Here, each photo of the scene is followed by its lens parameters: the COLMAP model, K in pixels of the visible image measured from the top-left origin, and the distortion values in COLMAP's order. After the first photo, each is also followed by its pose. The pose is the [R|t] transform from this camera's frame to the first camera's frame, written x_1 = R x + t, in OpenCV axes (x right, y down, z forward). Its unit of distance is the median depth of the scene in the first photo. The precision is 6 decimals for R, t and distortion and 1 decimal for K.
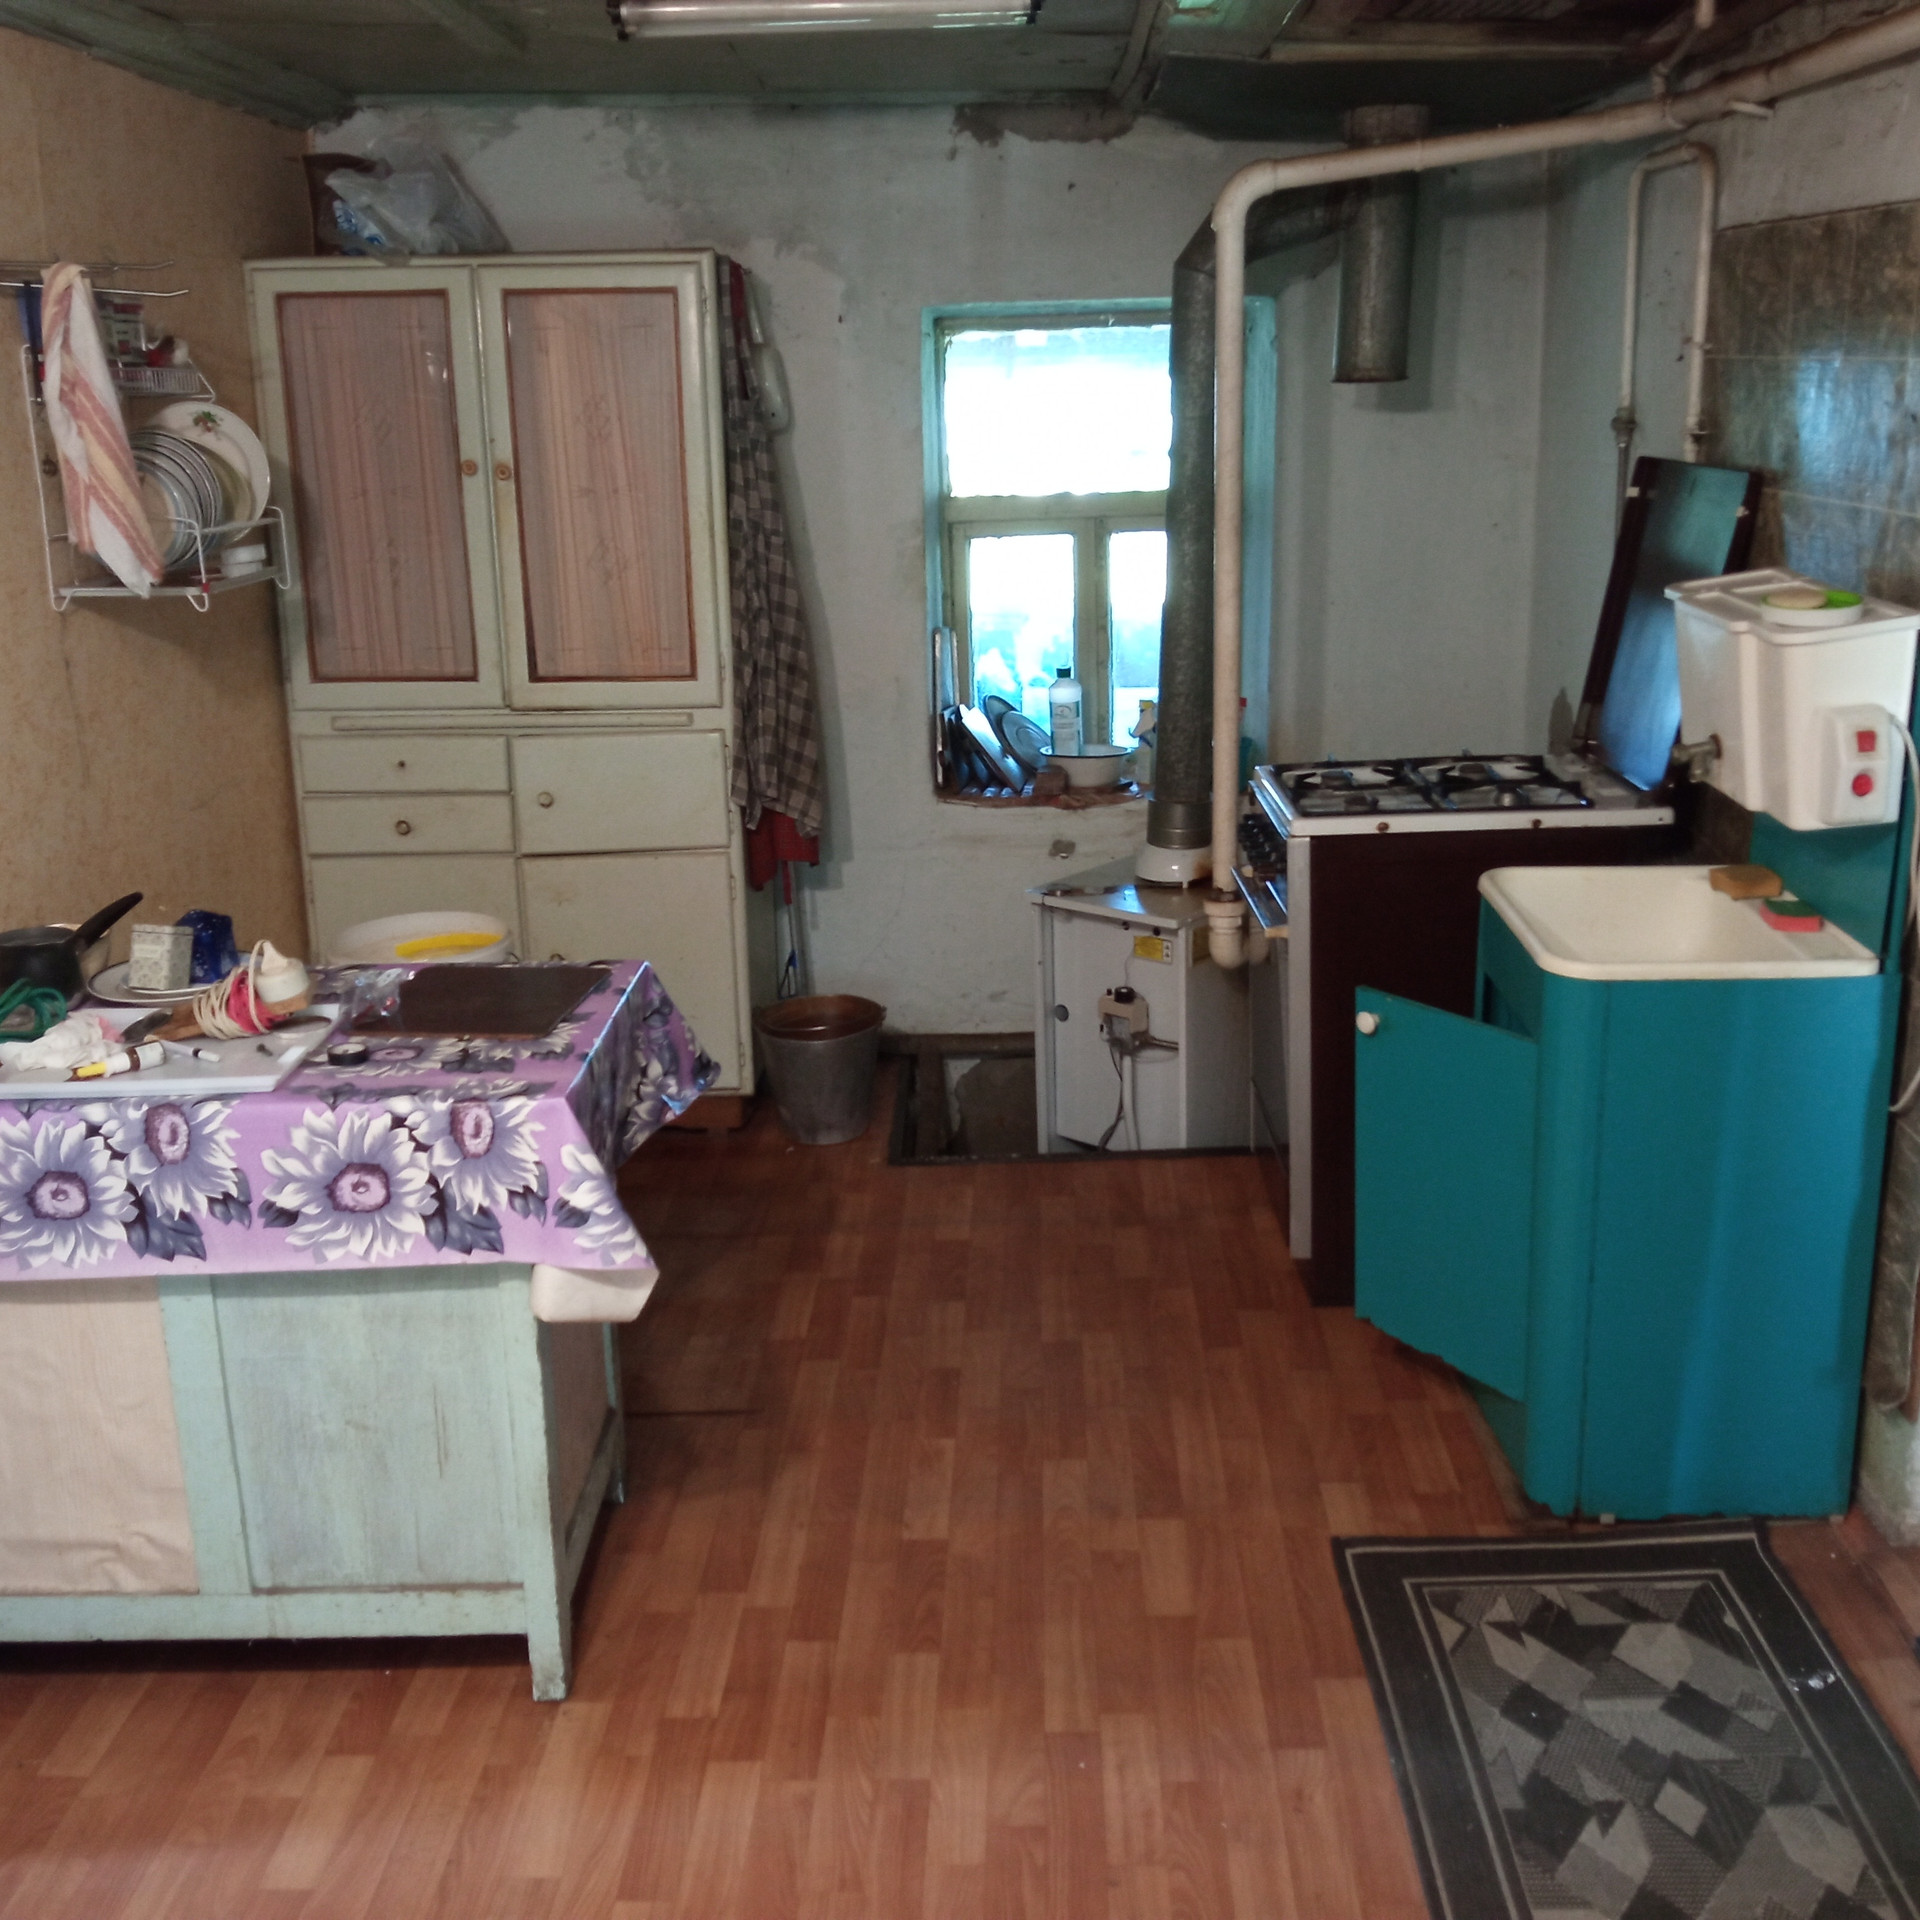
lens RADIAL K [[2068.3, 0, 960.0], [0, 2068.3, 960.0], [0, 0, 1]] dist [0.000050, -0.807240]
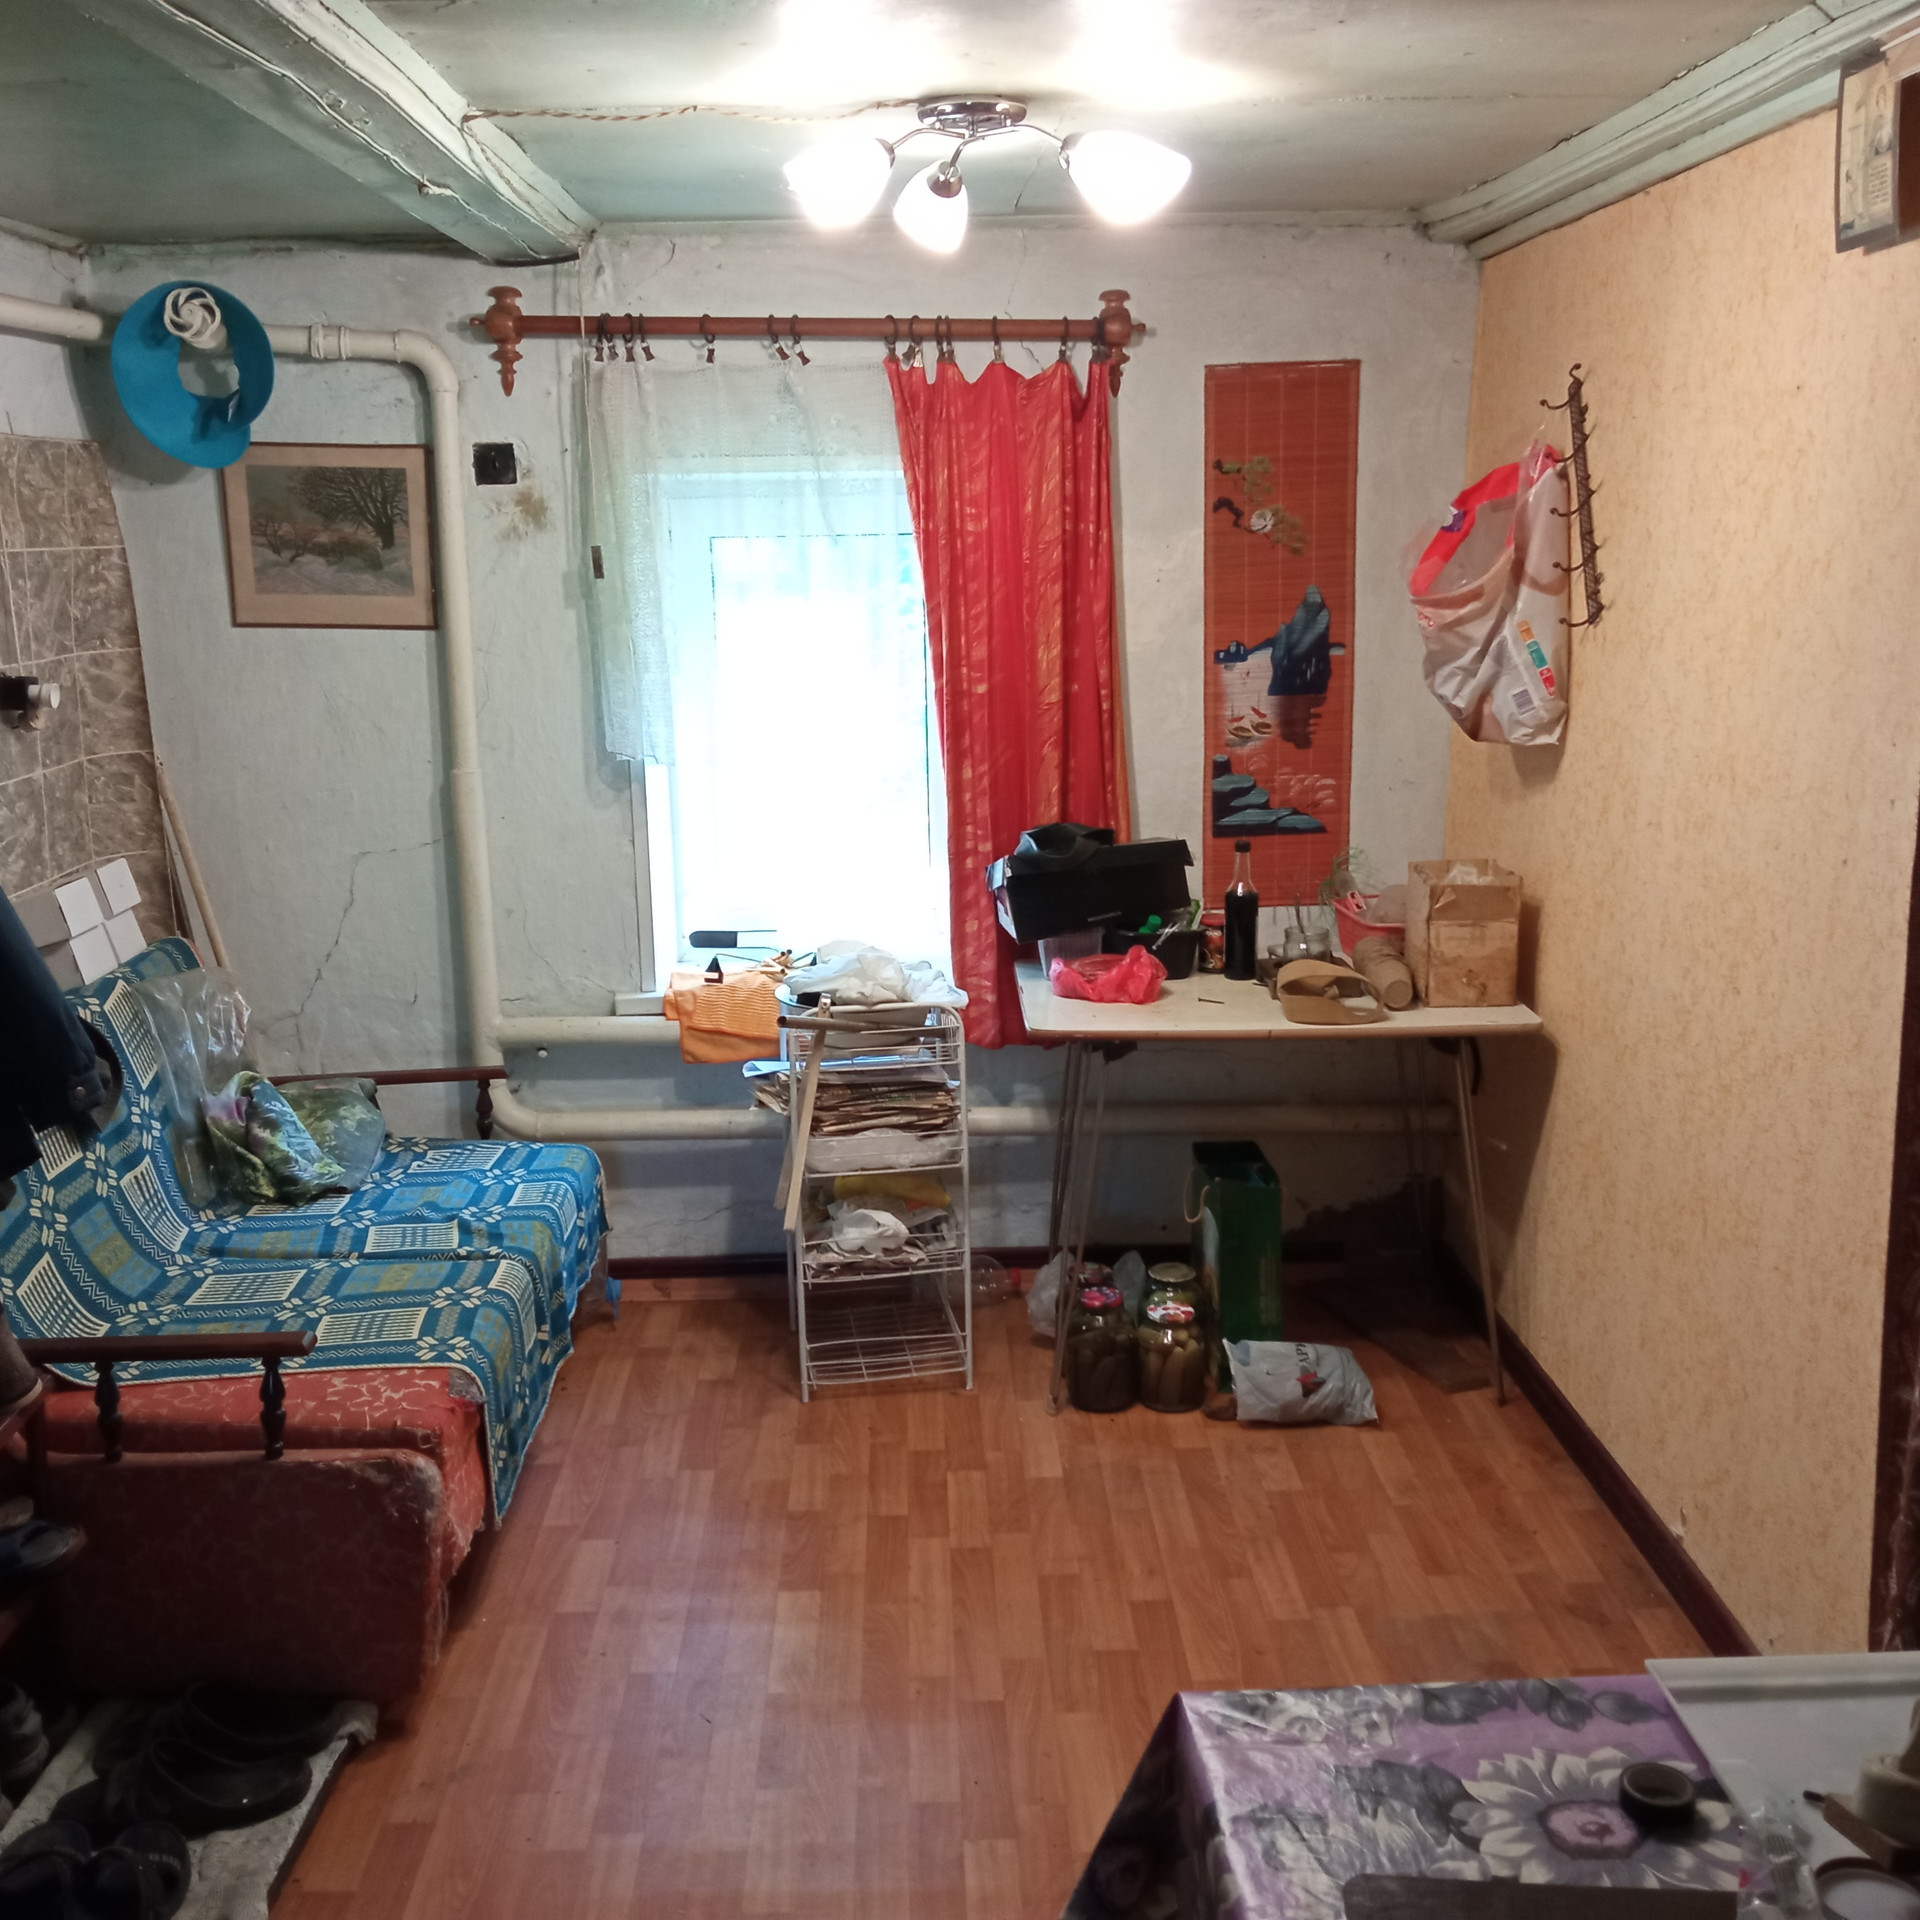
lens RADIAL K [[2069.6, 0, 953.0], [0, 2069.6, 954.2], [0, 0, 1]] dist [0.142919, -0.271716]
pose [[-0.999548, 0.011963, -0.027568, -0.104133], [-0.001144, 0.901532, 0.432711, -0.405135], [0.030030, 0.432547, -0.901111, 1.447251]]
